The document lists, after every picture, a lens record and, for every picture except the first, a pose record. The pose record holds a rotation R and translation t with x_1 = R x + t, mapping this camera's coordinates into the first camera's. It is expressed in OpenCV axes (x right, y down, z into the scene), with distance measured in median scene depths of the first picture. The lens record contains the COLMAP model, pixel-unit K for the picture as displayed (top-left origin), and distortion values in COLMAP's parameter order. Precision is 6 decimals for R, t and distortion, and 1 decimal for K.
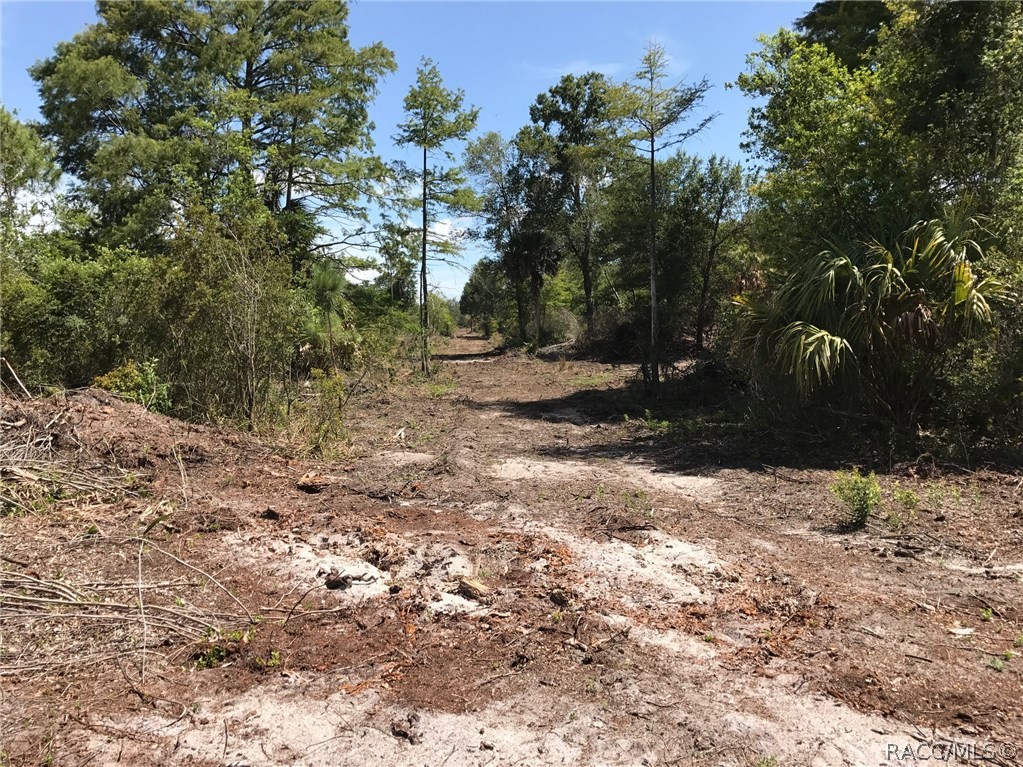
lens RADIAL K [[810.2, 0, 511.5], [0, 810.2, 383.5], [0, 0, 1]] dist [-0.018162, -0.004074]
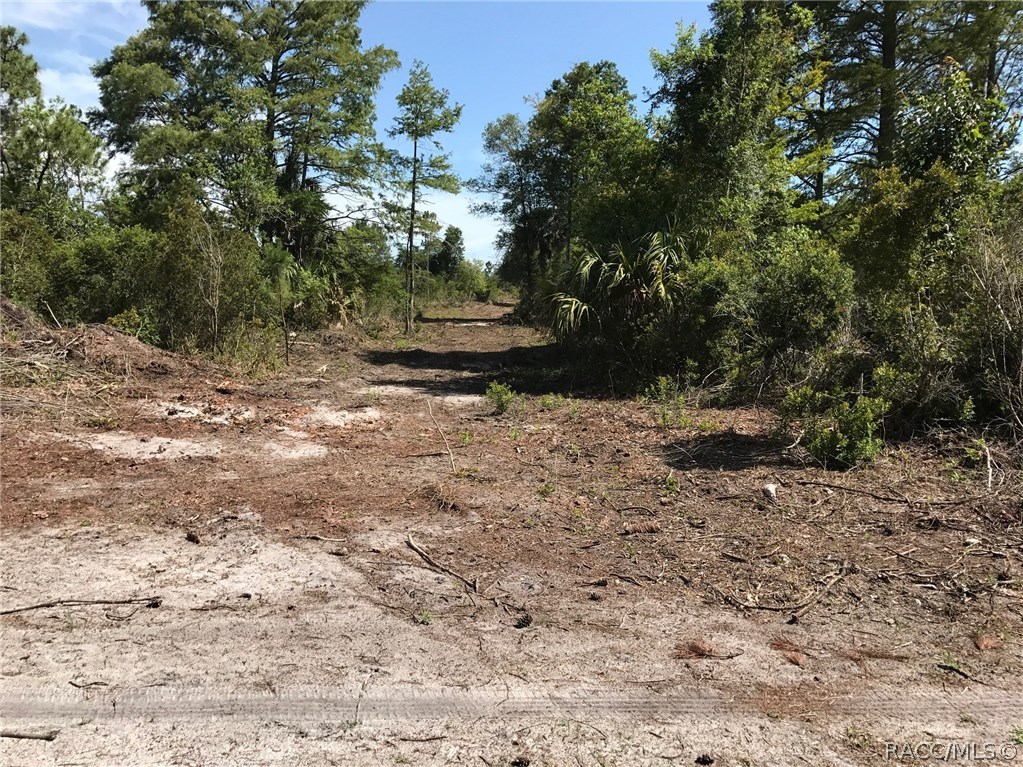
lens RADIAL K [[812.7, 0, 513.4], [0, 812.7, 385.2], [0, 0, 1]] dist [0.008742, -0.051243]
pose [[0.995837, 0.046688, -0.078284, 0.139746], [-0.043334, 0.998091, 0.044007, 0.007262], [0.080189, -0.040431, 0.995959, -0.172200]]
